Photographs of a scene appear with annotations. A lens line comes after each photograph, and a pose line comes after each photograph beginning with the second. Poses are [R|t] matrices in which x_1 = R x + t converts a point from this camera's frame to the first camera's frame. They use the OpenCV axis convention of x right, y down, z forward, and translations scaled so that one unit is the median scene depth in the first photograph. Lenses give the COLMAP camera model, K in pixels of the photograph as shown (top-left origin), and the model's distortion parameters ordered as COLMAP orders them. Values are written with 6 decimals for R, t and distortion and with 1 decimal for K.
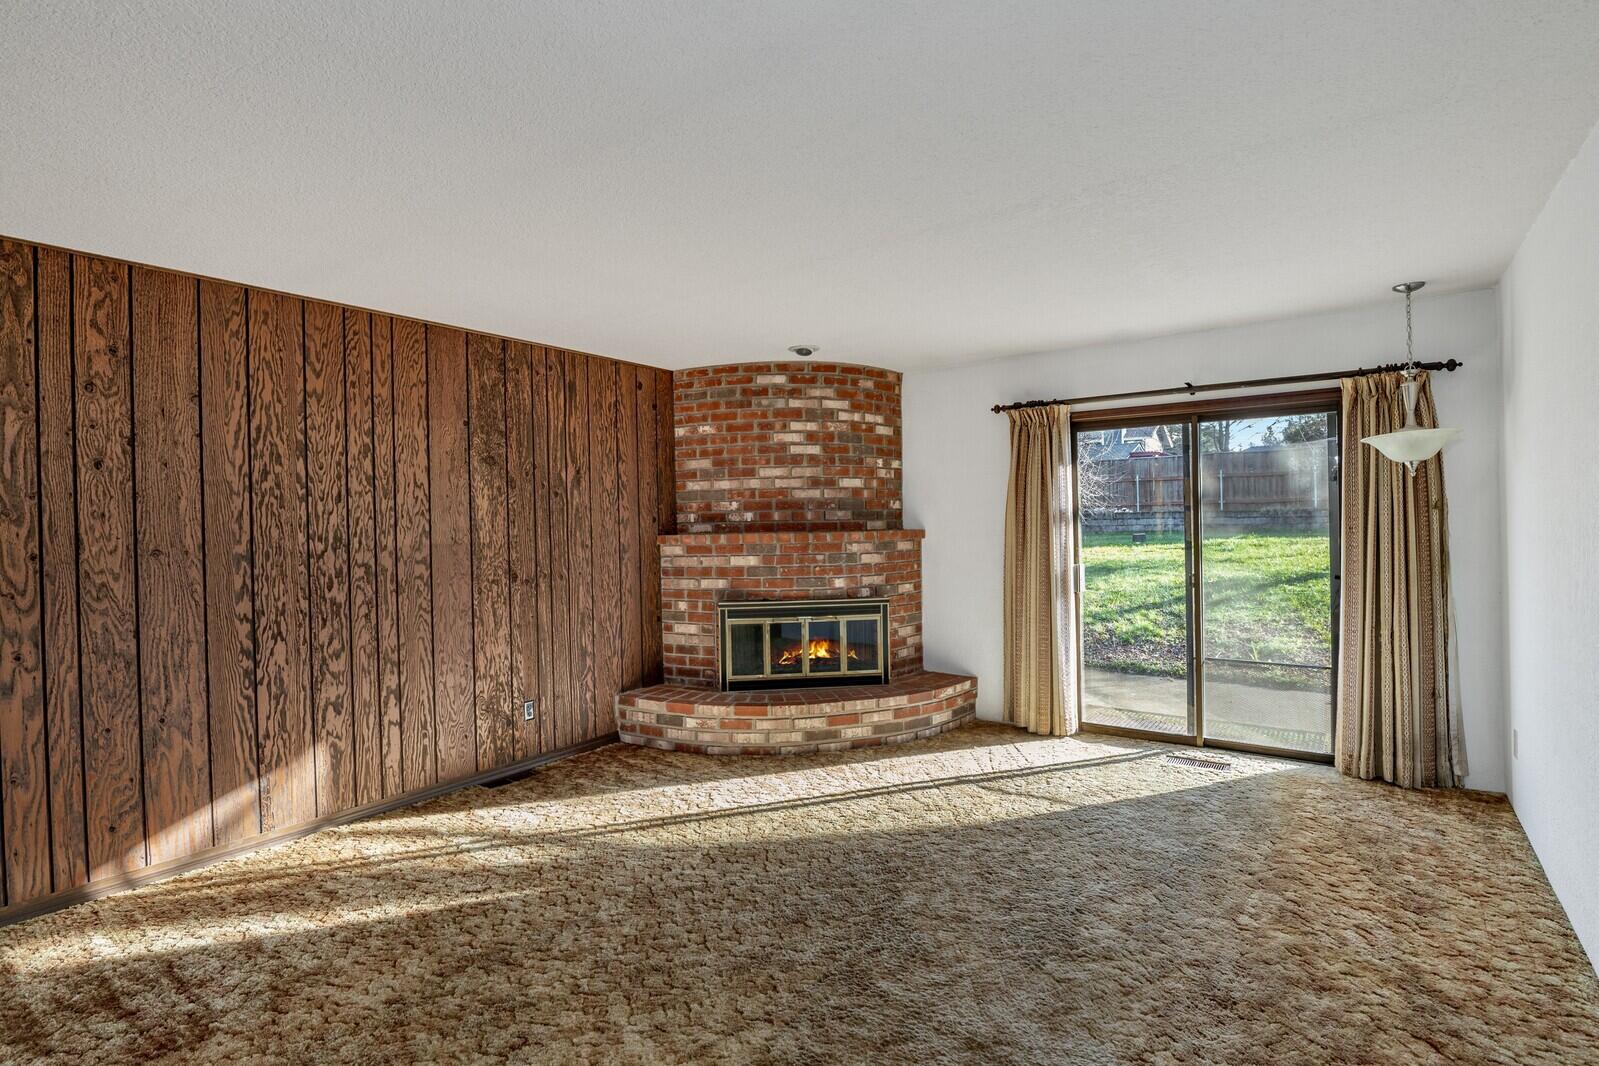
lens RADIAL K [[775.4, 0, 793.1], [0, 775.4, 525.5], [0, 0, 1]] dist [-0.002919, 0.001725]
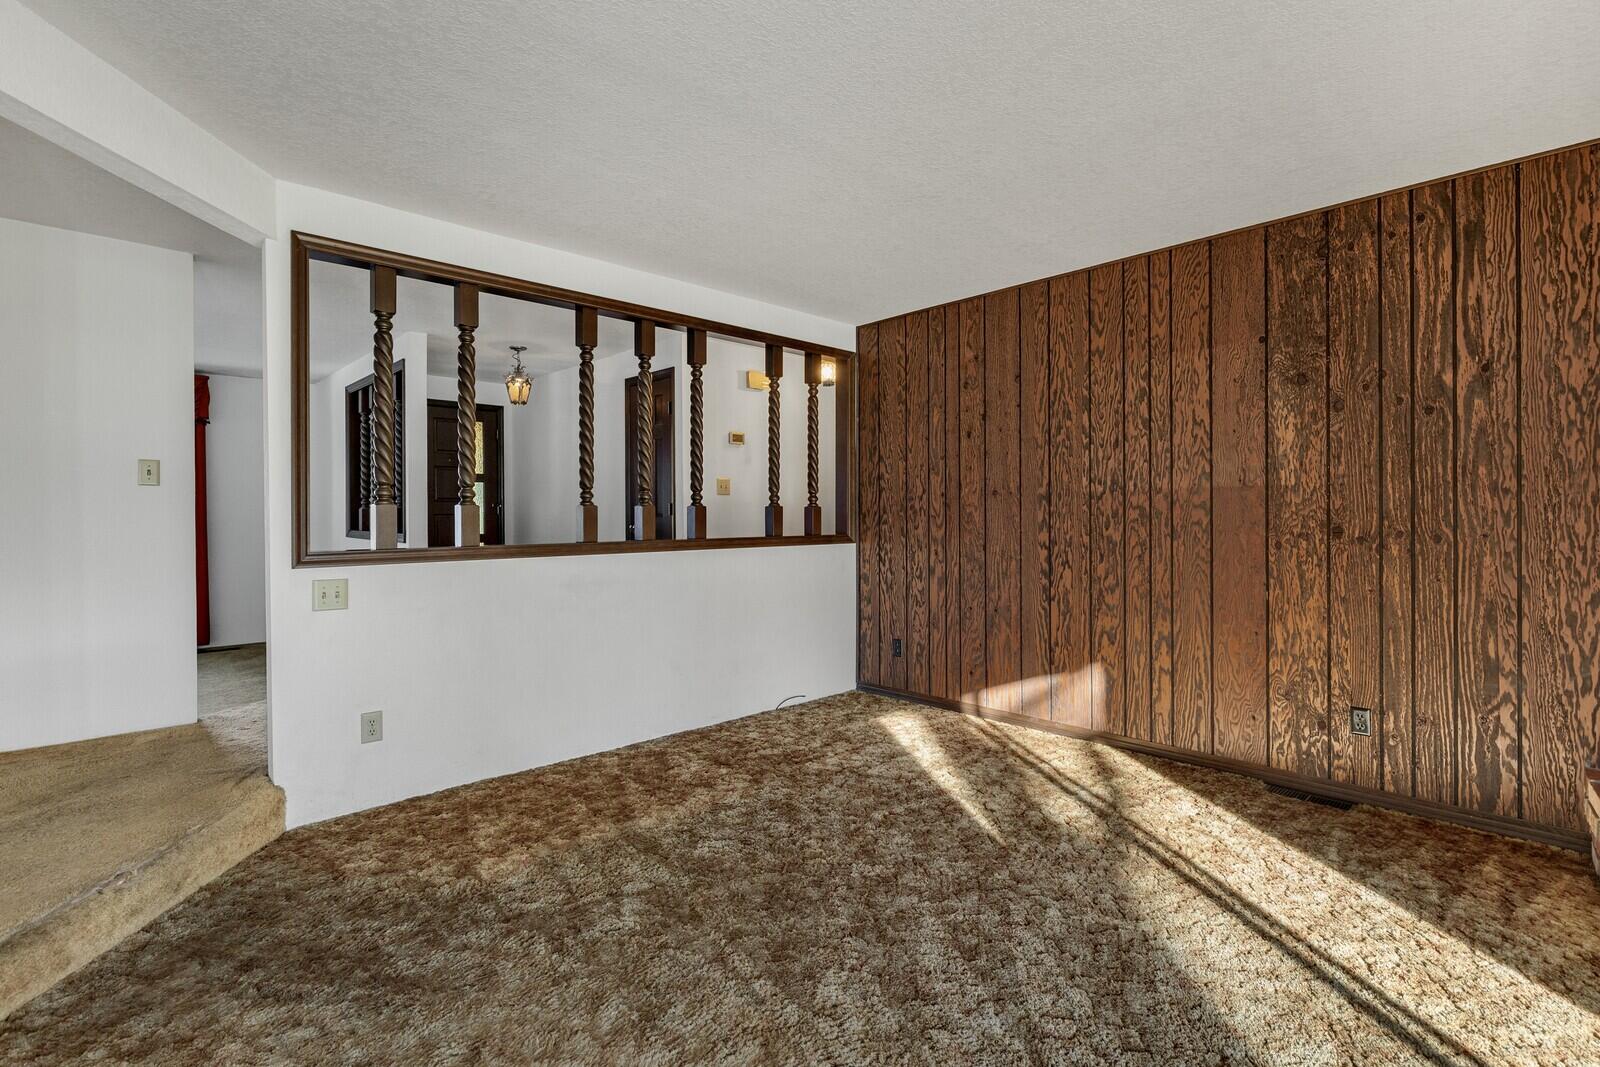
lens RADIAL K [[775.9, 0, 804.1], [0, 775.9, 520.2], [0, 0, 1]] dist [-0.002919, 0.001725]
pose [[-0.183840, 0.026327, -0.982604, 0.529960], [0.008309, 0.999647, 0.025229, 0.038265], [0.982921, -0.003526, -0.183994, 0.747822]]
